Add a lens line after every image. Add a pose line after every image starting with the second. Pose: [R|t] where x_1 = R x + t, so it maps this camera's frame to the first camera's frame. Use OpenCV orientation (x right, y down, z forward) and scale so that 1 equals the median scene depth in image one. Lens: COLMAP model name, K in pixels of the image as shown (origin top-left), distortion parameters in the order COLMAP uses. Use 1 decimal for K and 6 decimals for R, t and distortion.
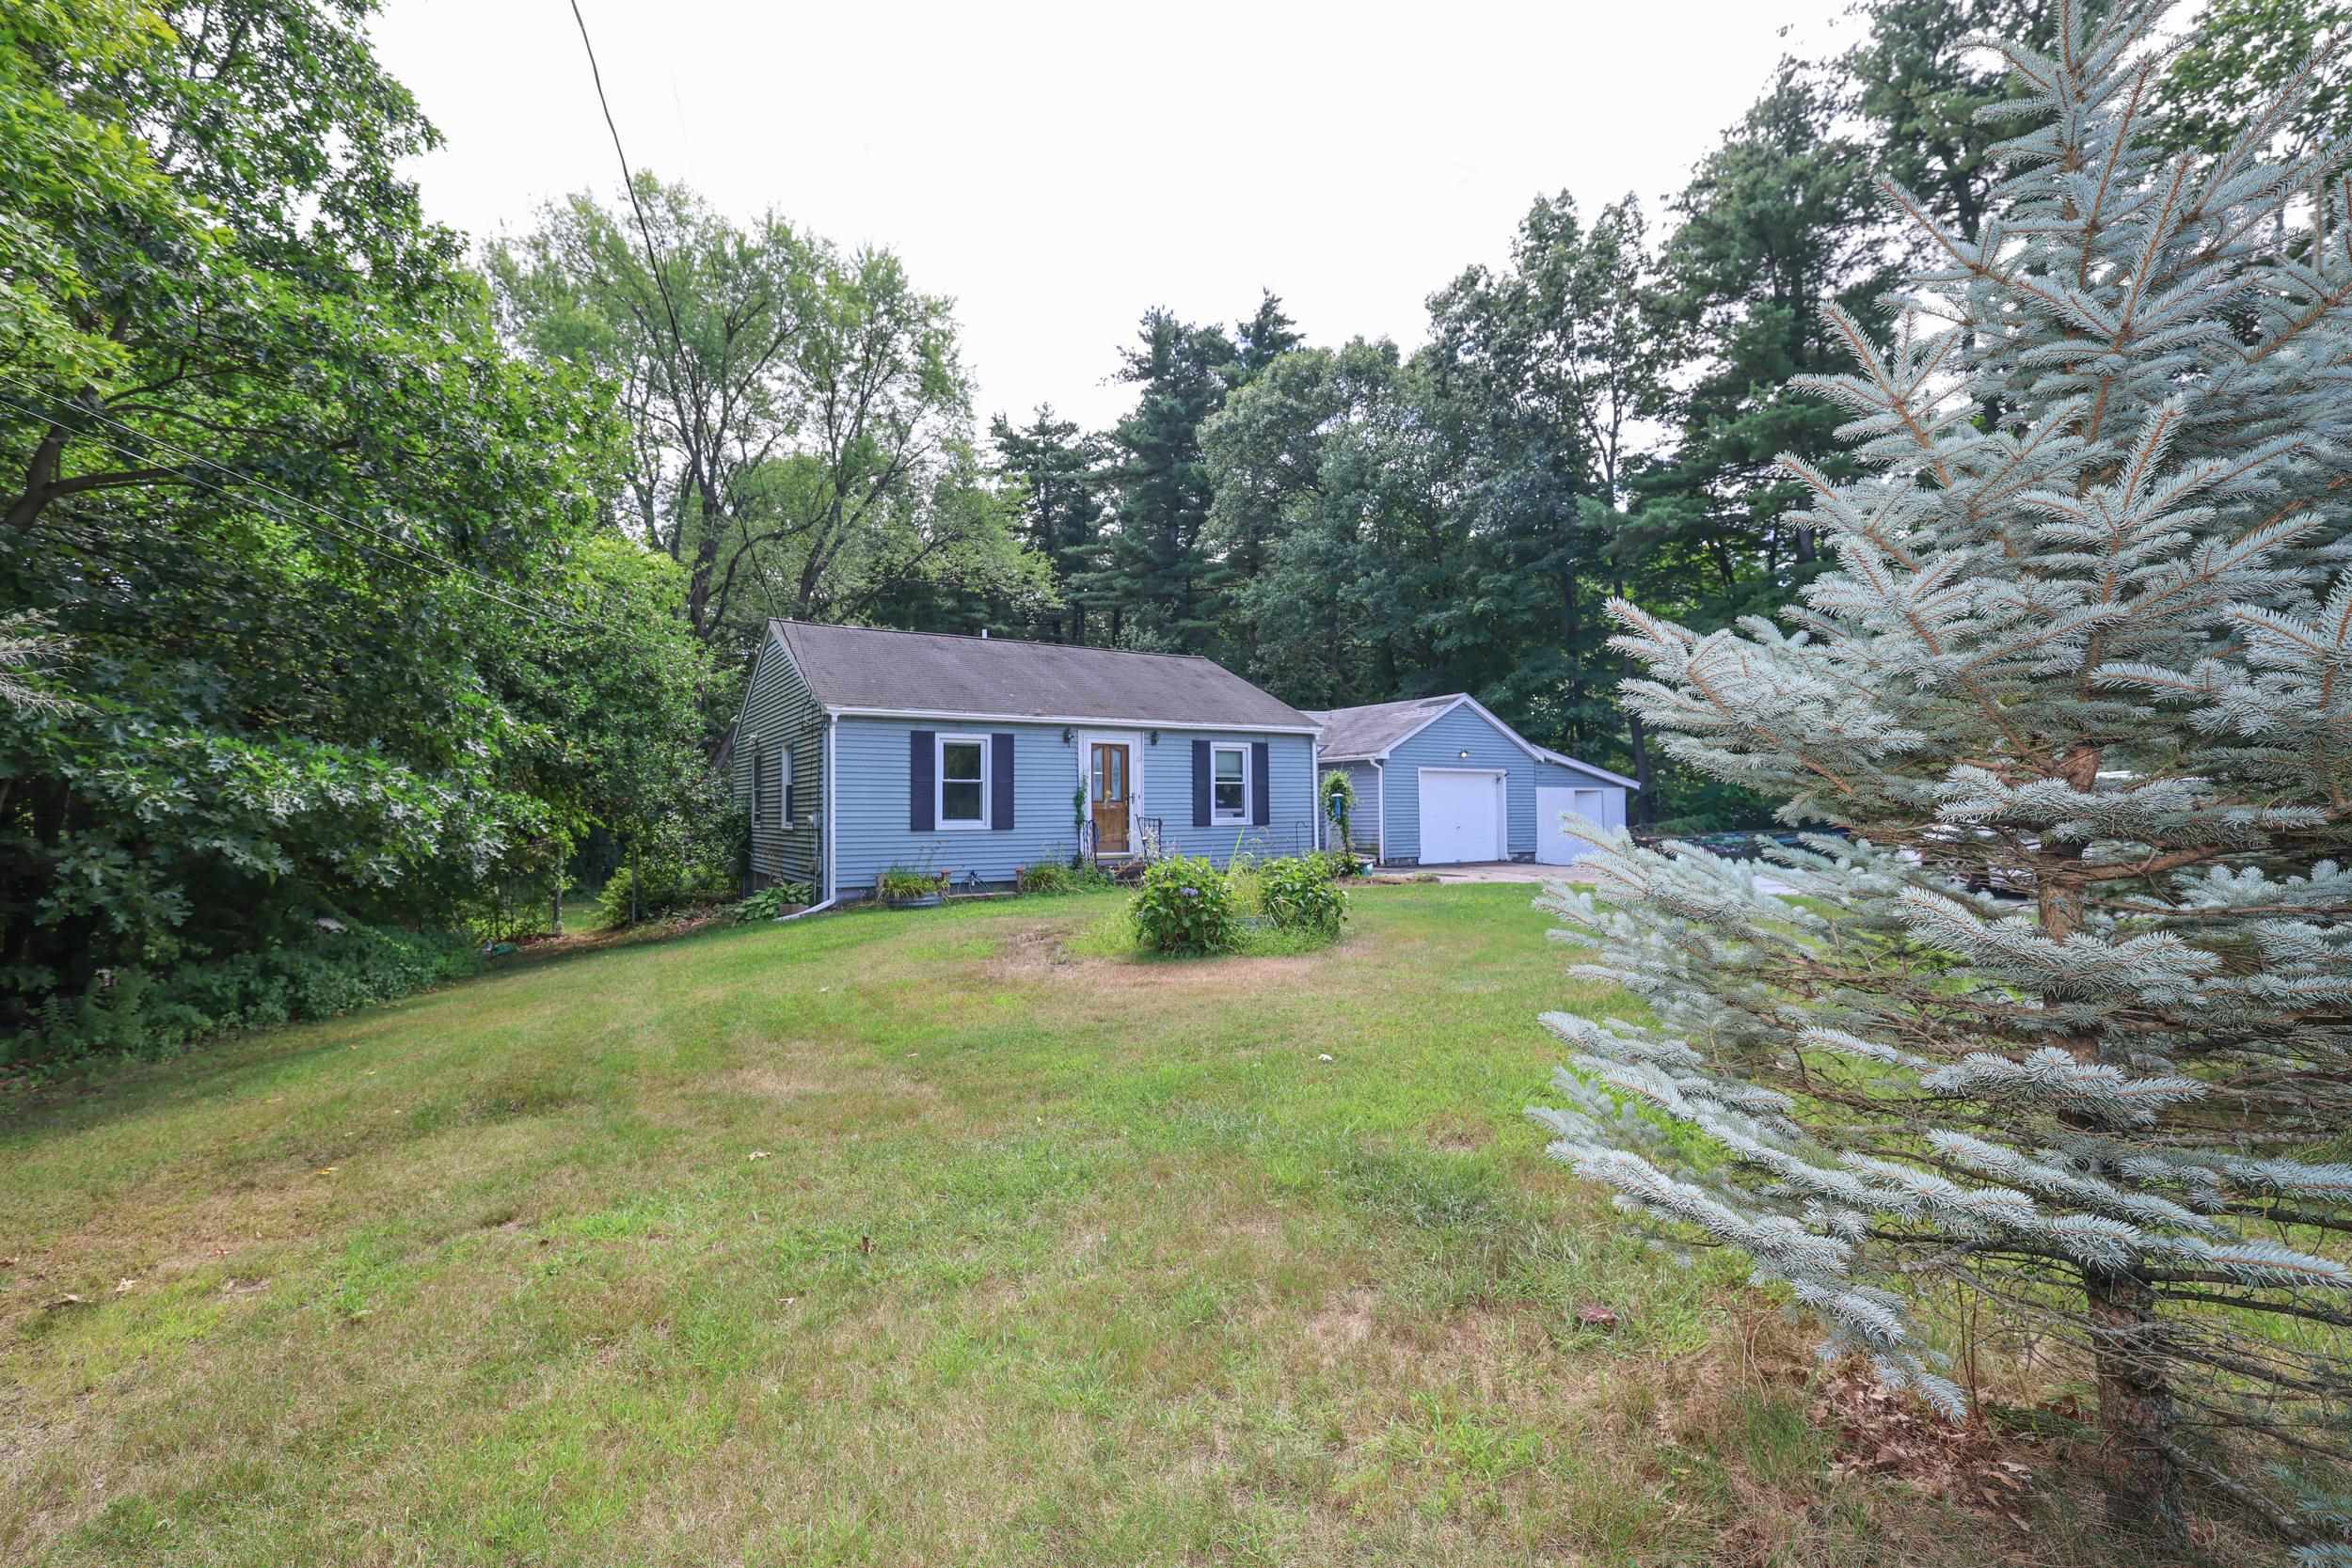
lens RADIAL K [[1003.0, 0, 1182.6], [0, 1003.0, 788.2], [0, 0, 1]] dist [-0.003392, 0.000954]
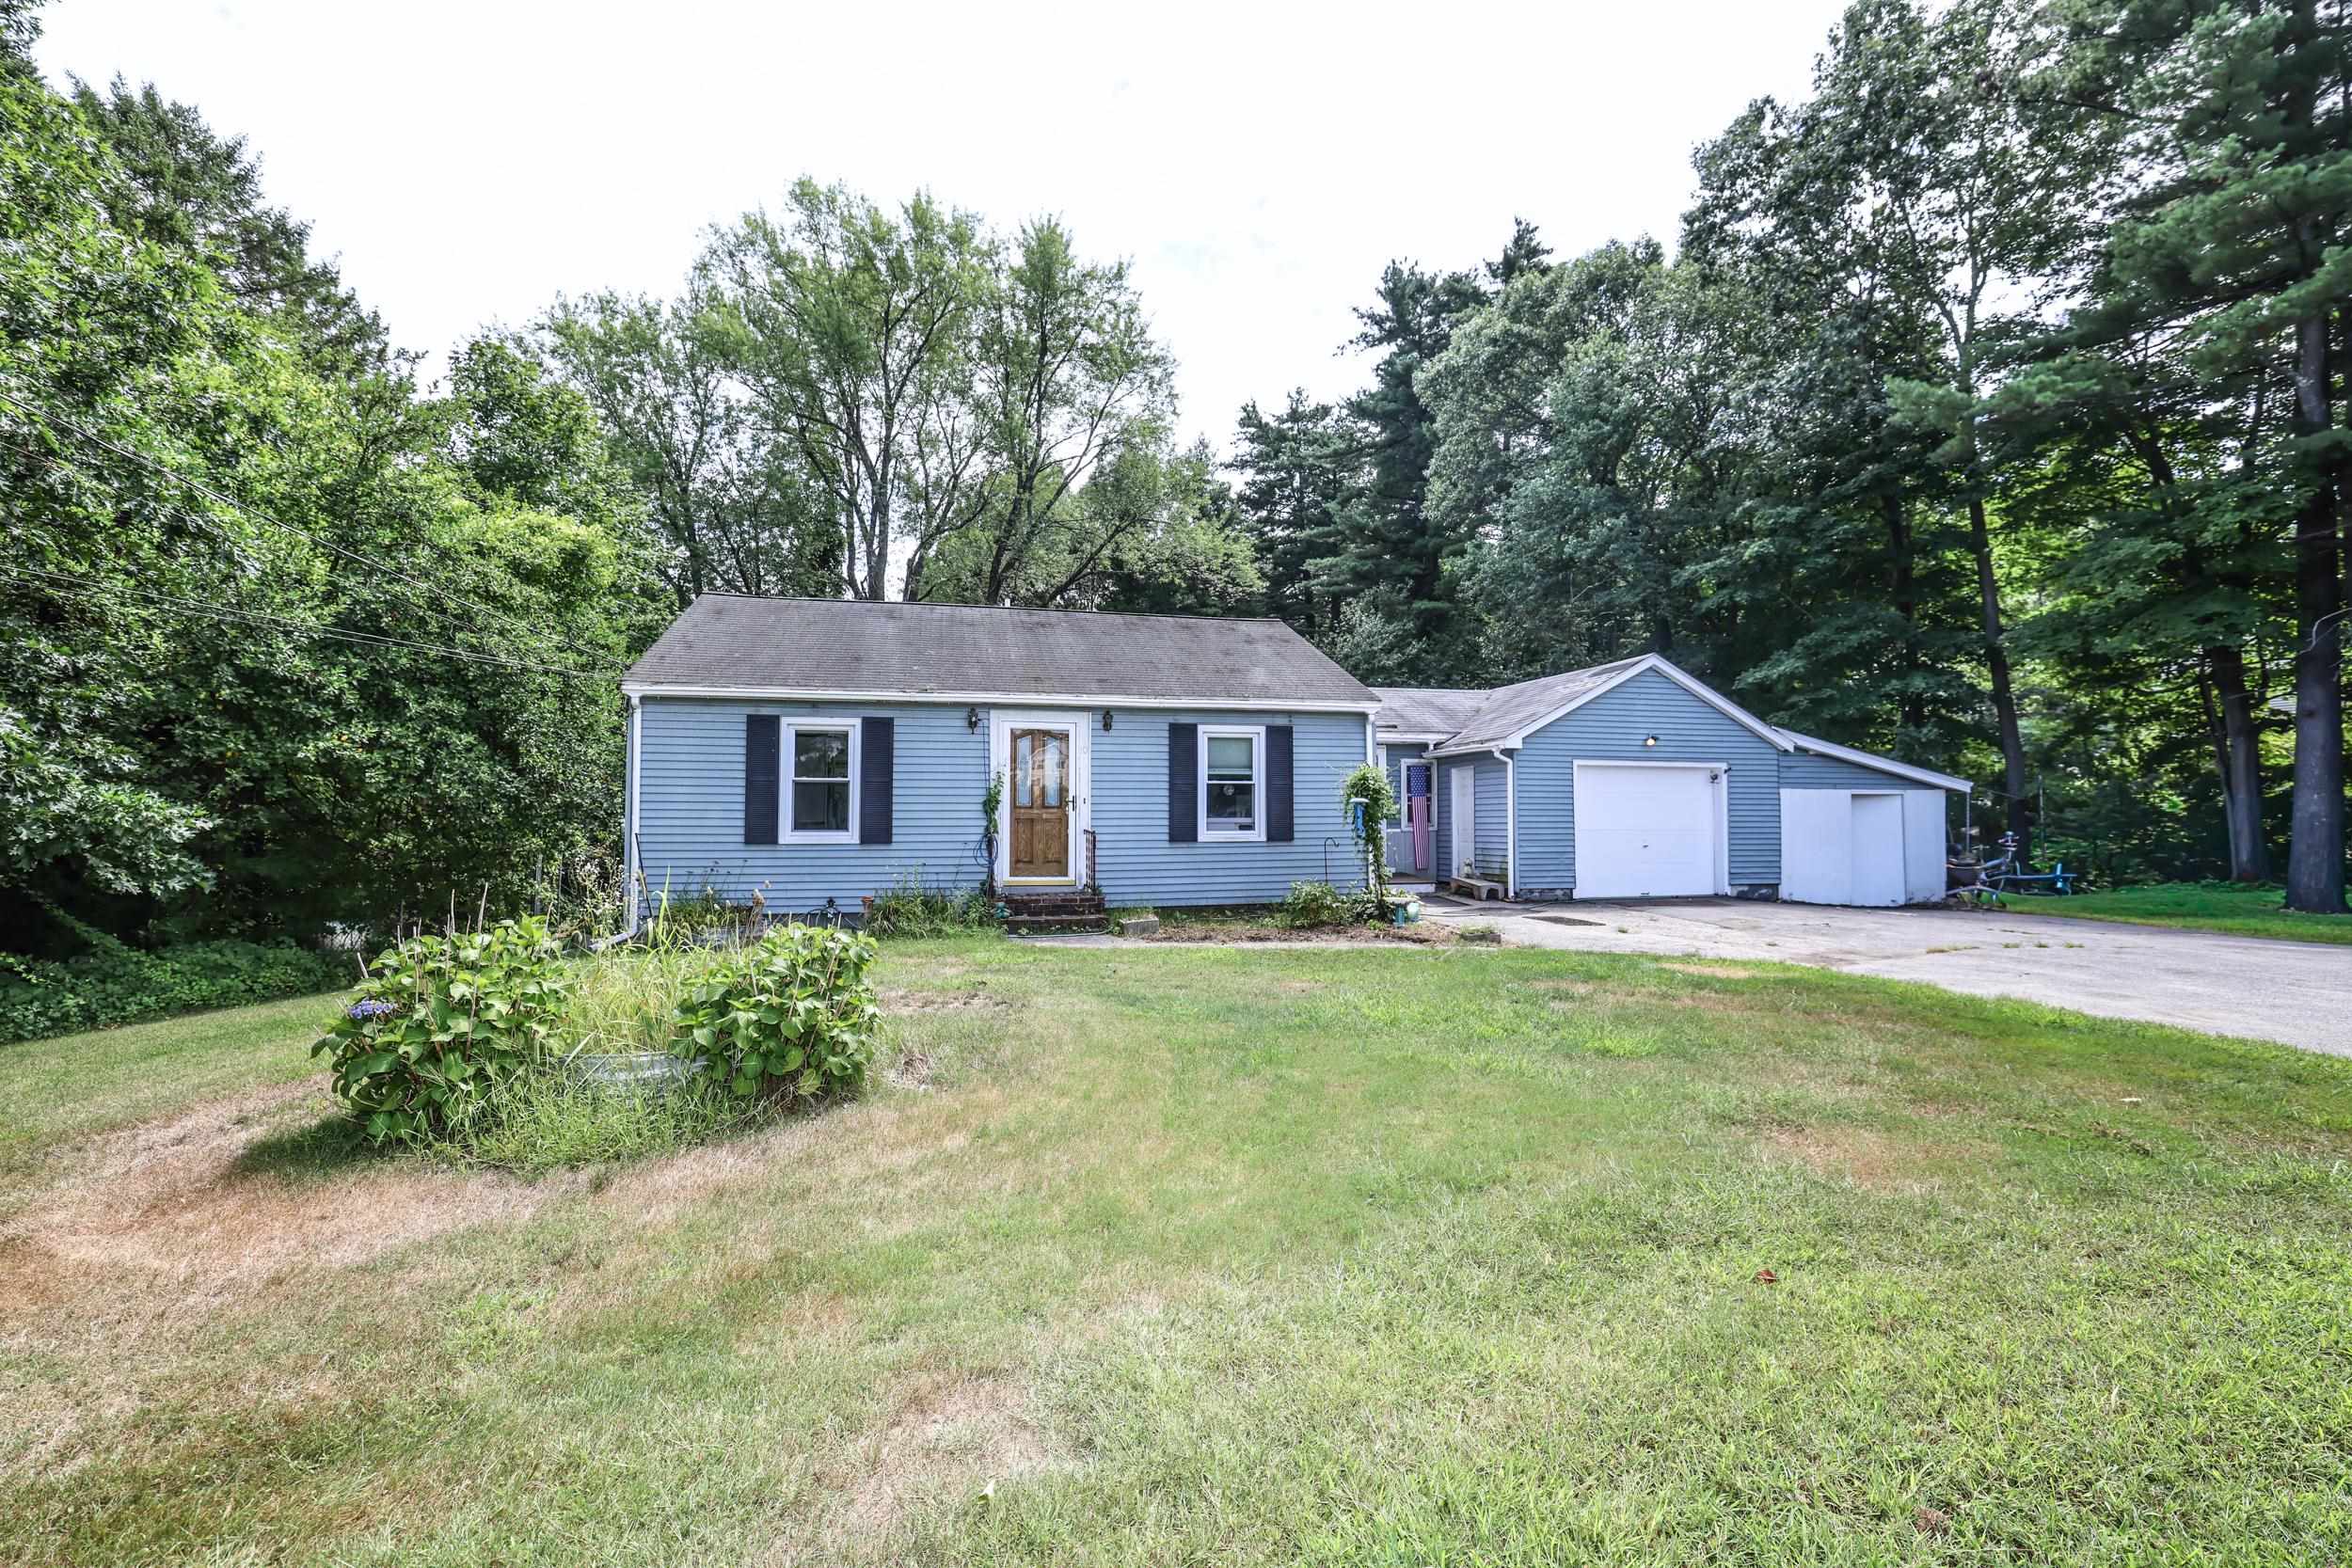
lens RADIAL K [[1003.0, 0, 1163.5], [0, 1003.0, 779.7], [0, 0, 1]] dist [-0.003392, 0.000954]
pose [[0.949747, -0.001793, -0.313014, 0.184907], [-0.001296, 0.999952, -0.009663, -0.000077], [0.313016, 0.009583, 0.949699, 0.247574]]
